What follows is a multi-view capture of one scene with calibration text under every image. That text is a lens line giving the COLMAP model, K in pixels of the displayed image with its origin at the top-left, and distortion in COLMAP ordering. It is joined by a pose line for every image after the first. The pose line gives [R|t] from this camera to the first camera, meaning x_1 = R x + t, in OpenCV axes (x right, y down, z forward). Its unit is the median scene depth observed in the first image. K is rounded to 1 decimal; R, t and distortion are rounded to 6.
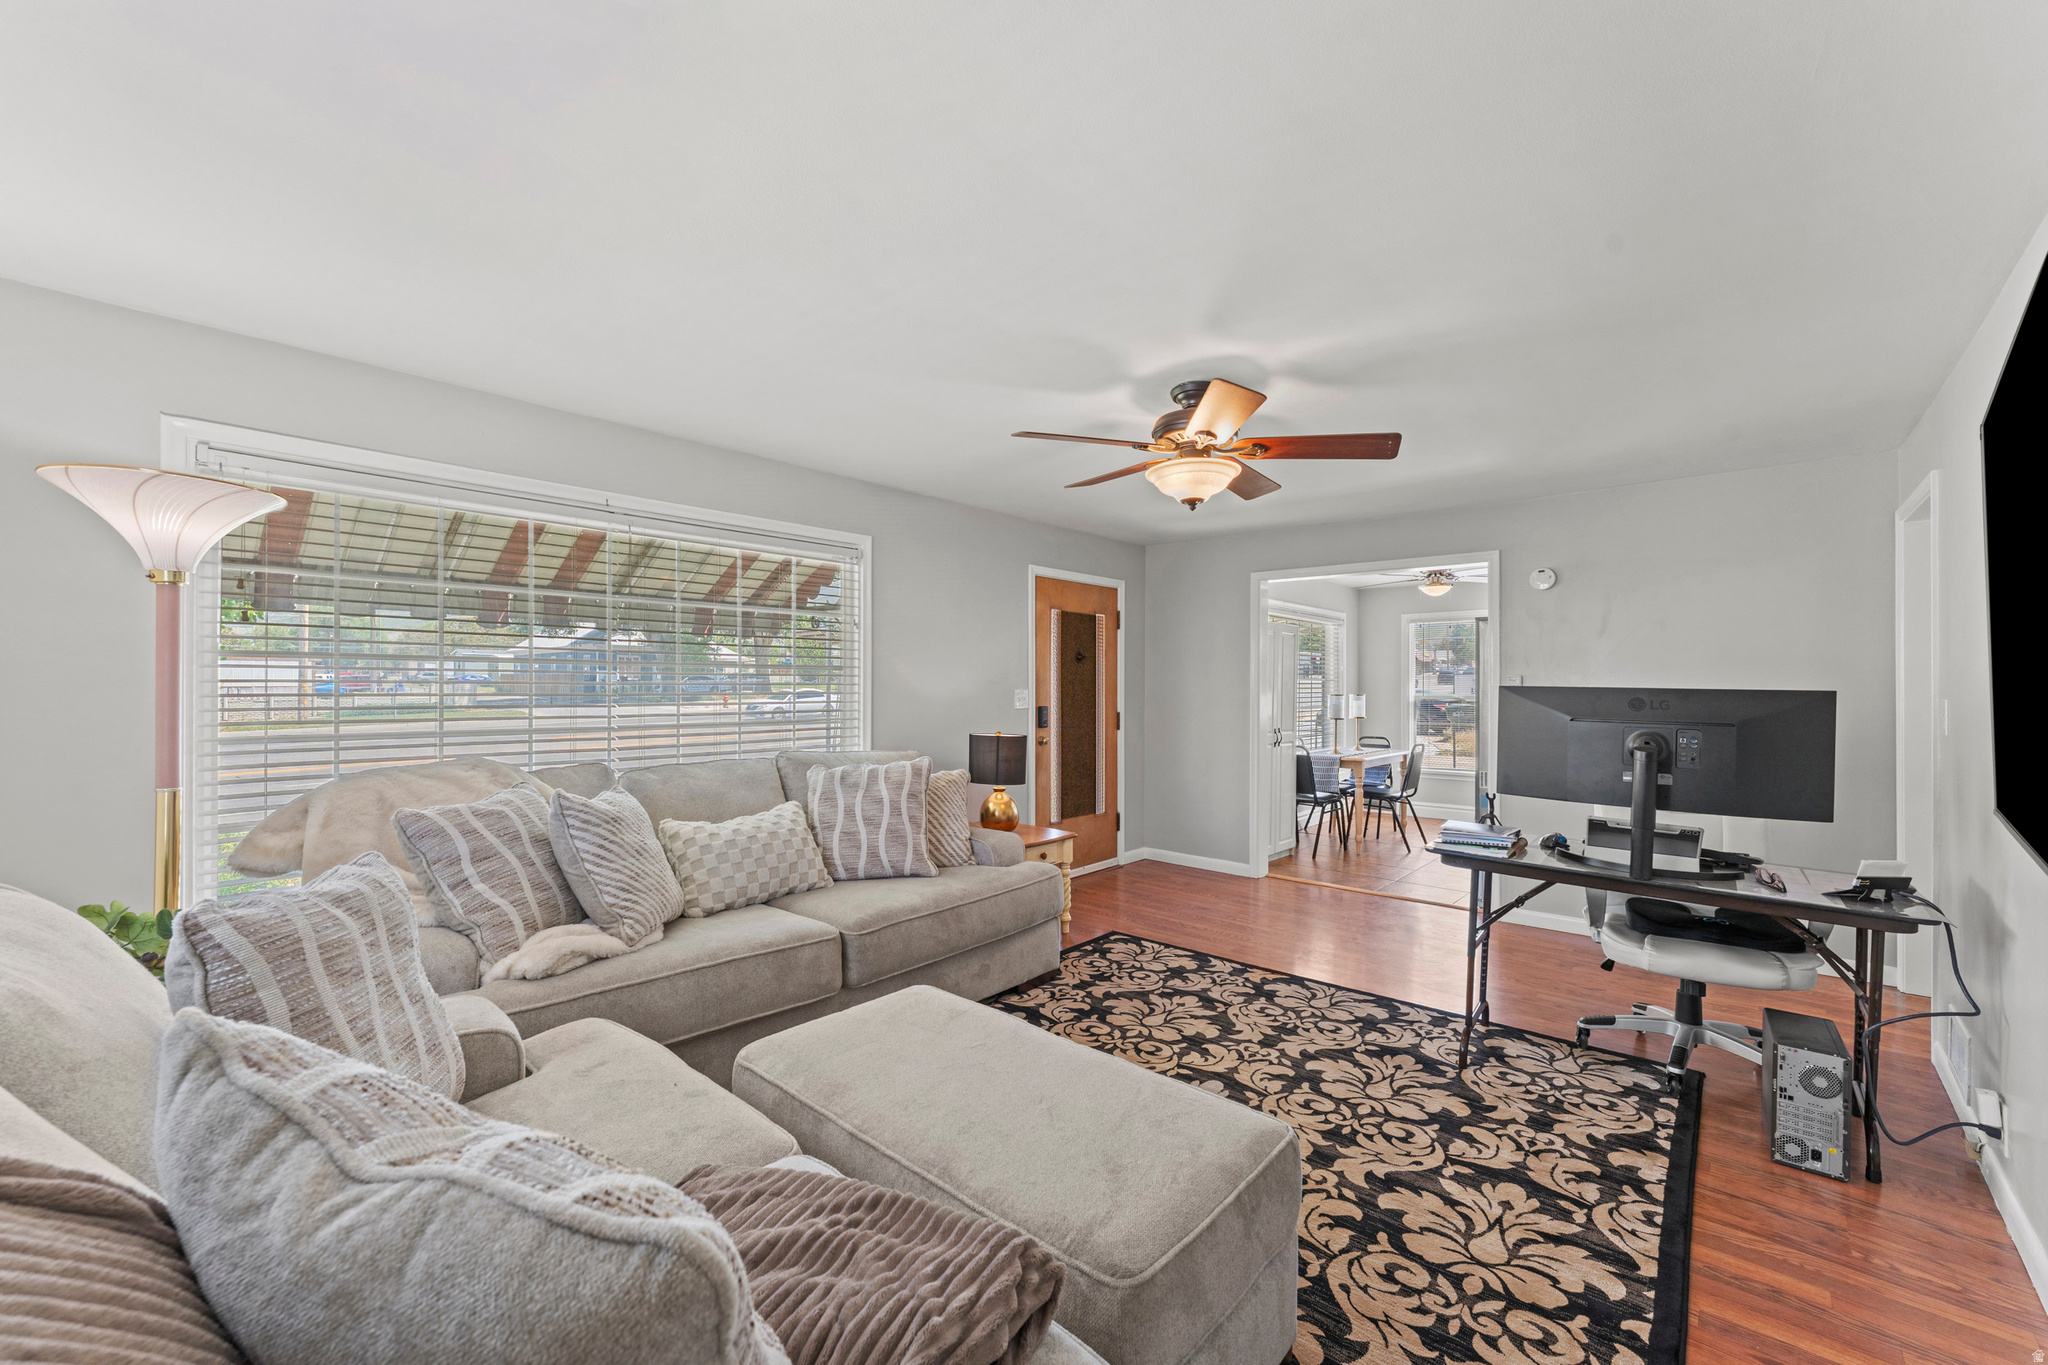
lens RADIAL K [[815.2, 0, 1023.1], [0, 815.2, 687.9], [0, 0, 1]] dist [-0.001012, 0.000284]
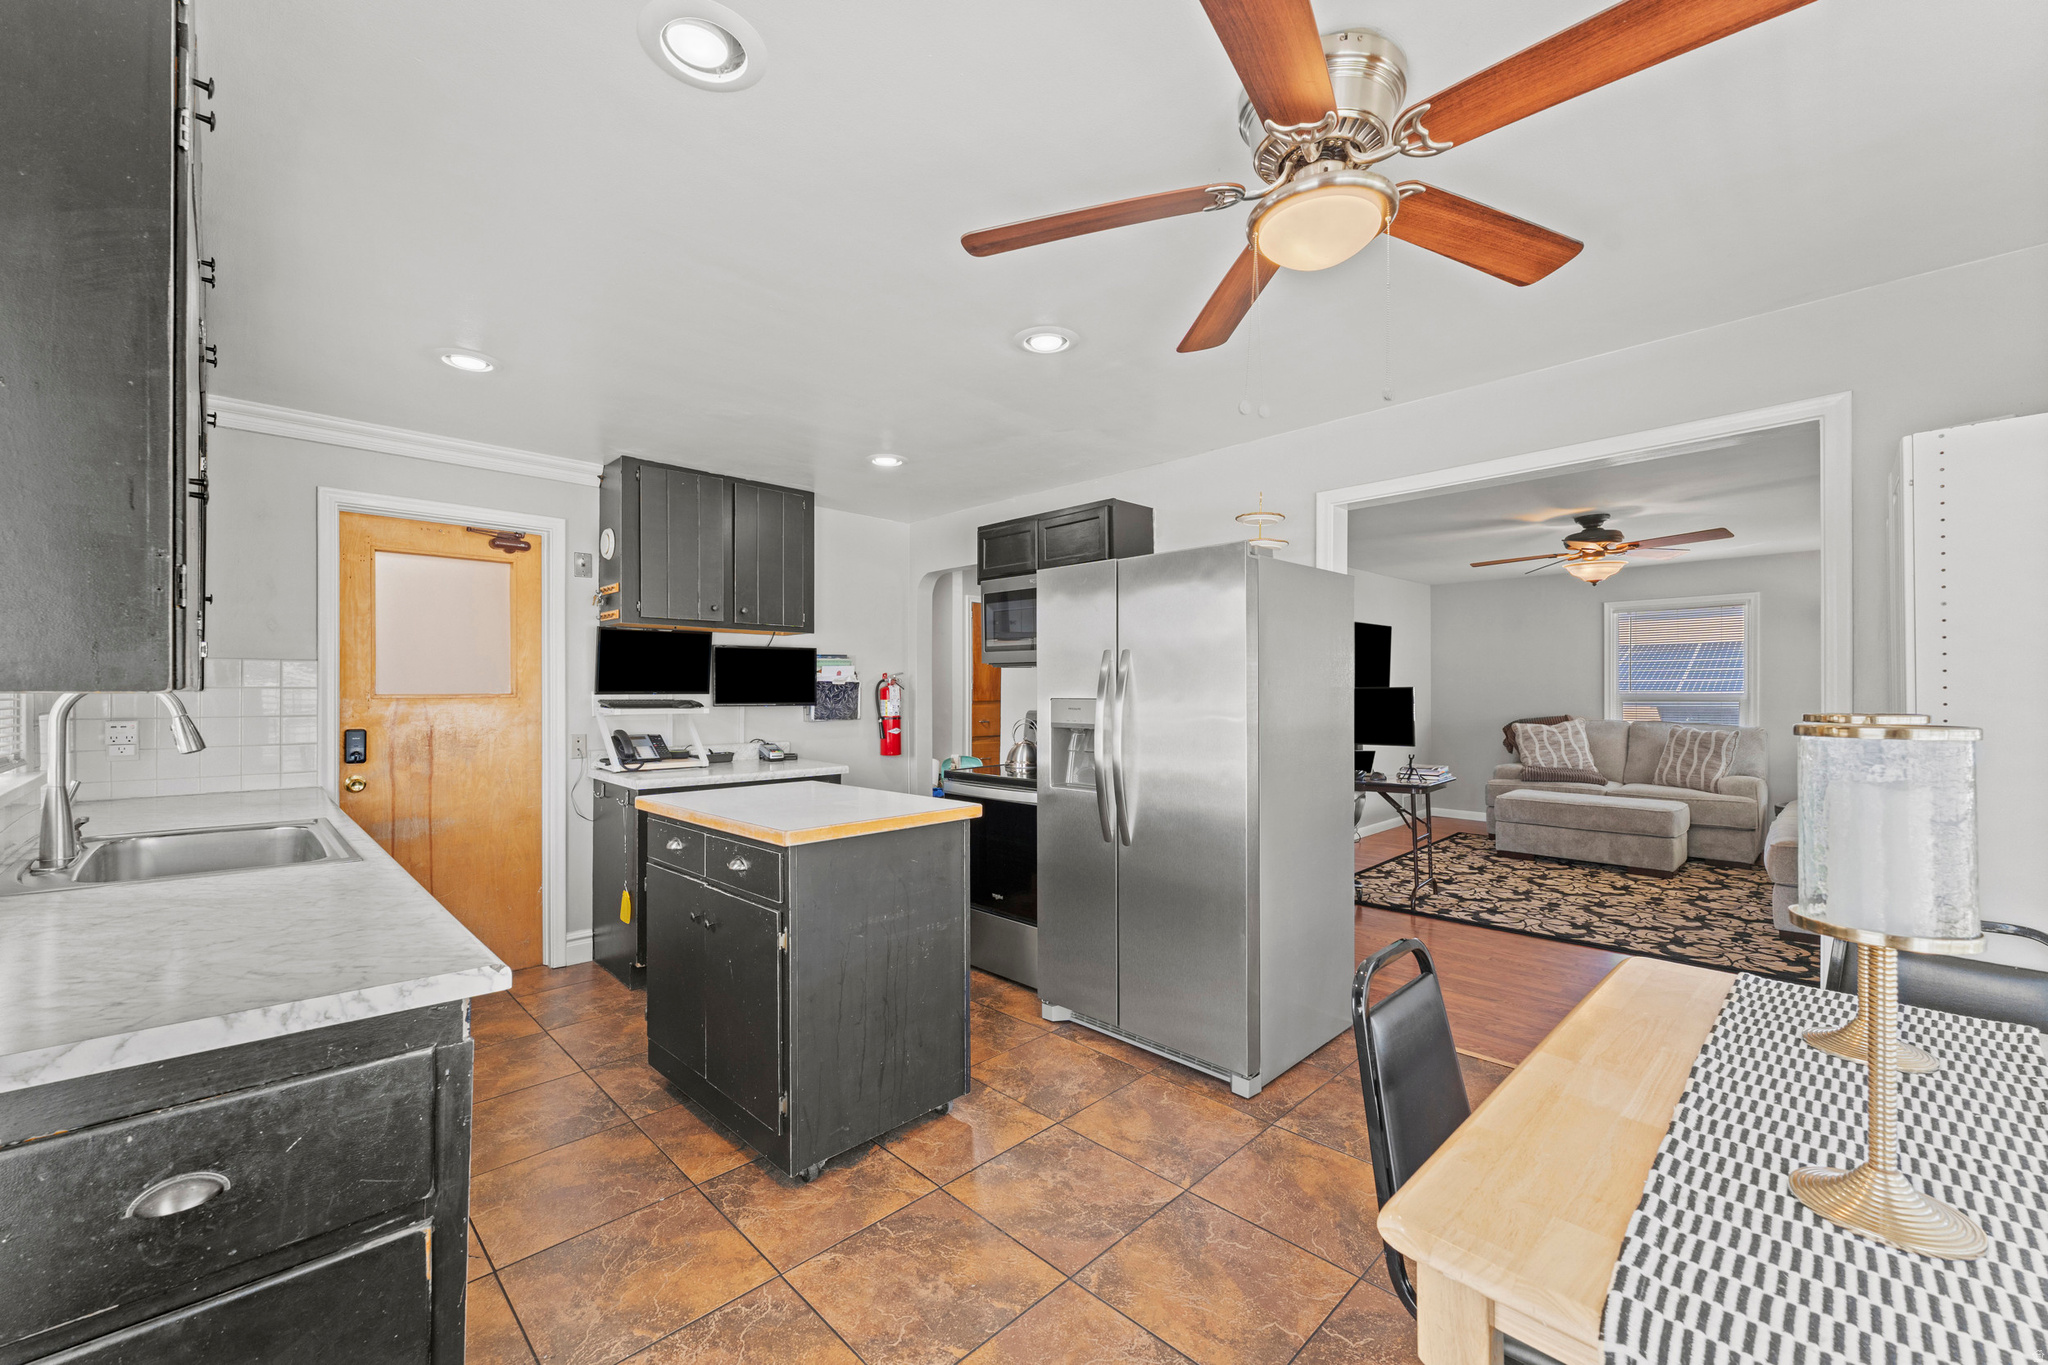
lens RADIAL K [[815.2, 0, 1025.7], [0, 815.2, 689.8], [0, 0, 1]] dist [-0.001012, 0.000284]
pose [[-0.997868, 0.000420, 0.065267, 1.267895], [0.000304, 0.999998, -0.001792, 0.007160], [-0.065267, -0.001768, -0.997866, 2.735591]]
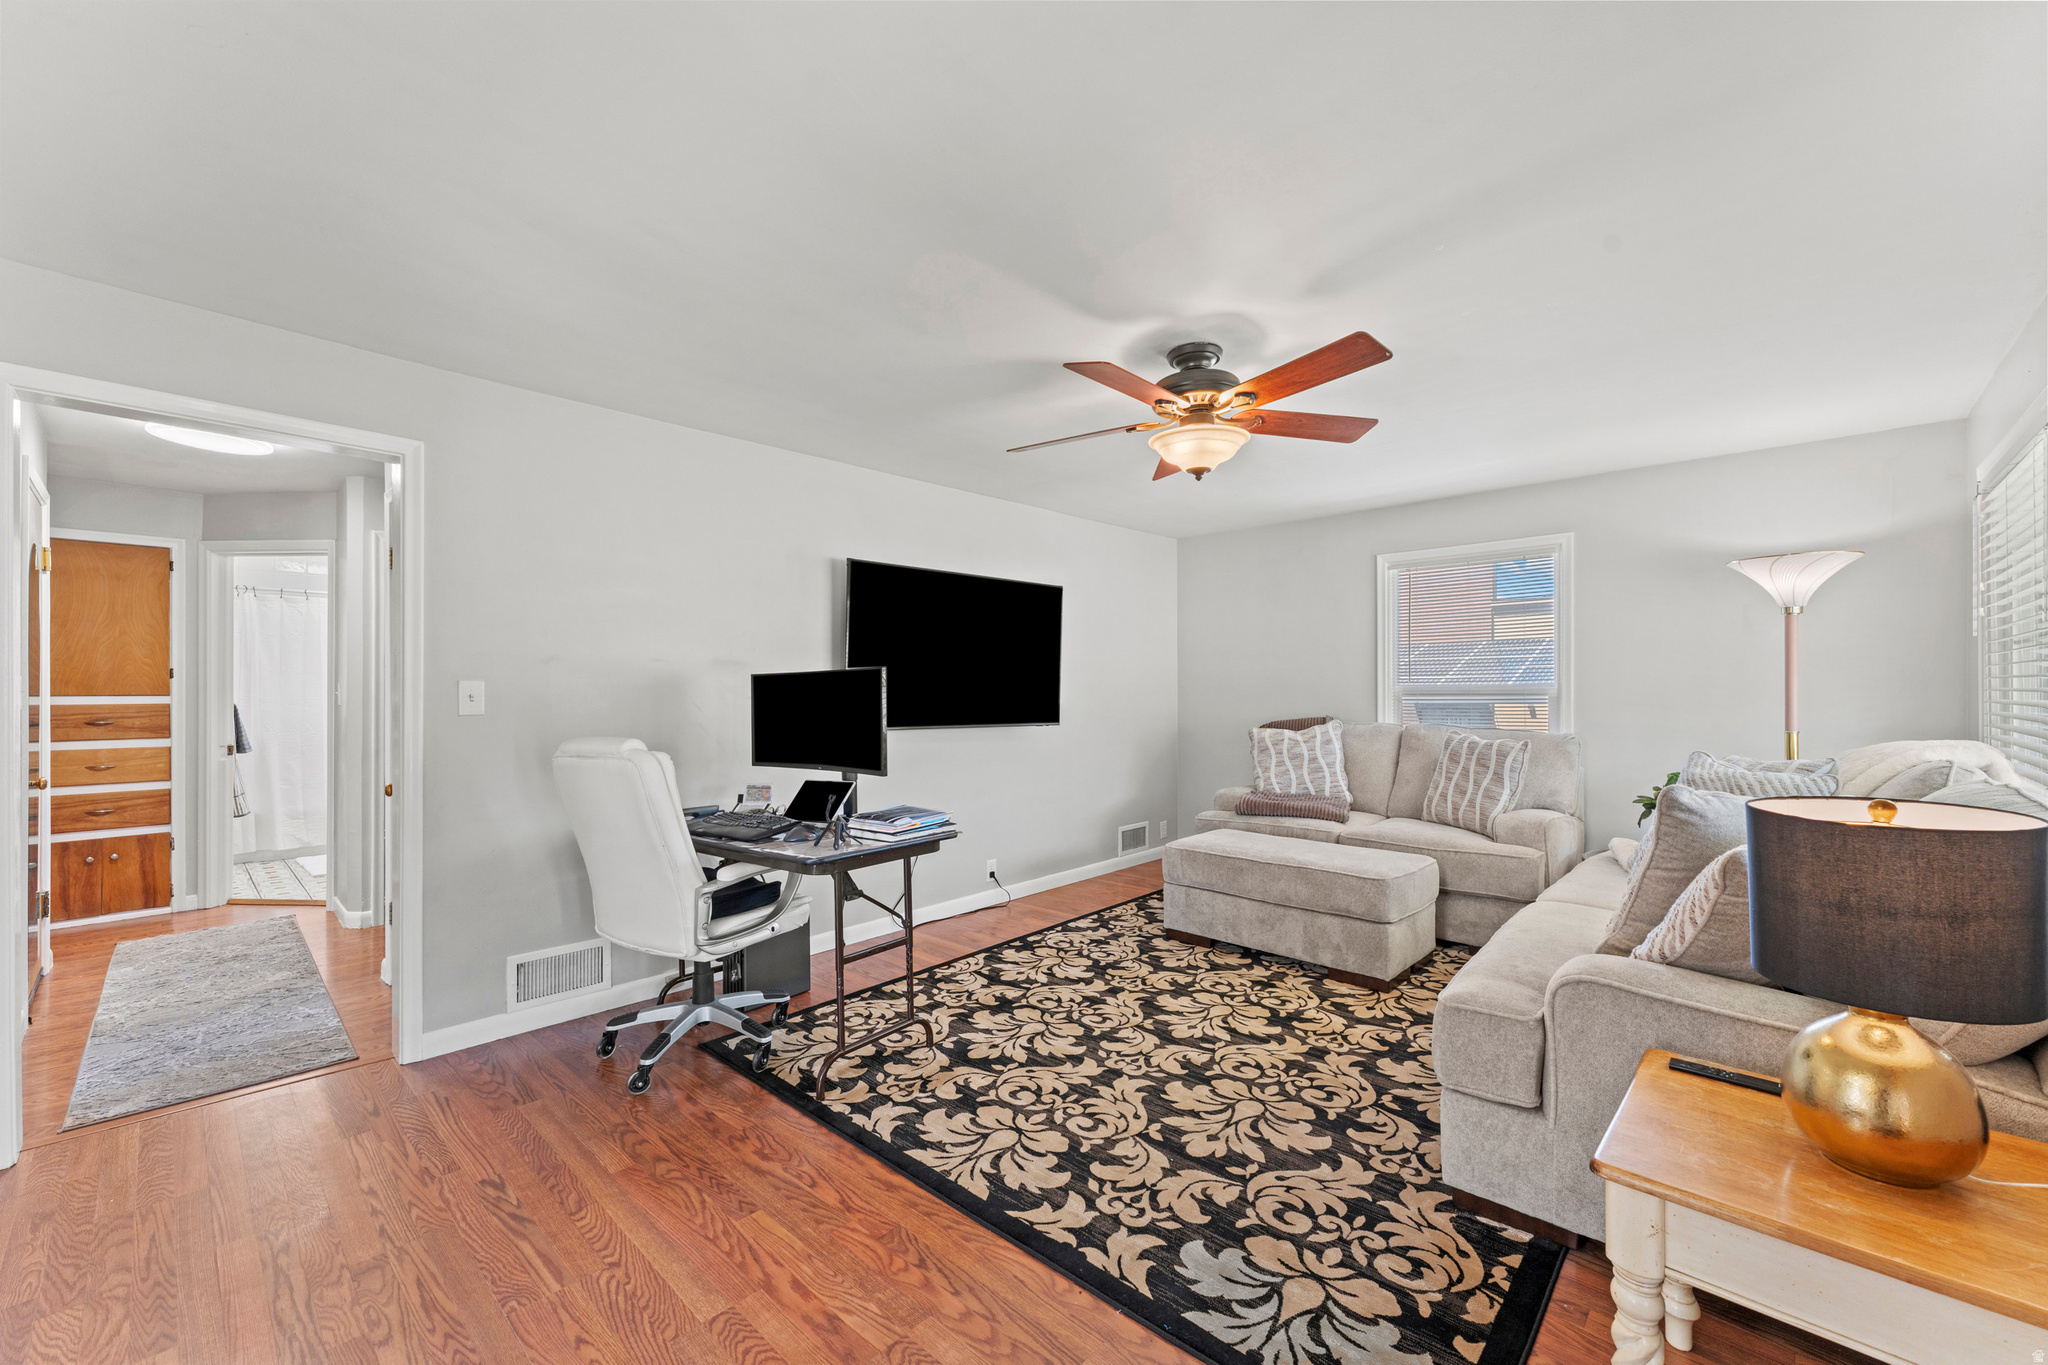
lens RADIAL K [[815.2, 0, 1022.4], [0, 815.2, 686.5], [0, 0, 1]] dist [-0.001012, 0.000284]
pose [[-0.999606, 0.002524, 0.027971, 0.374237], [0.002376, 0.999983, -0.005318, 0.025269], [-0.027984, -0.005250, -0.999595, 1.897338]]
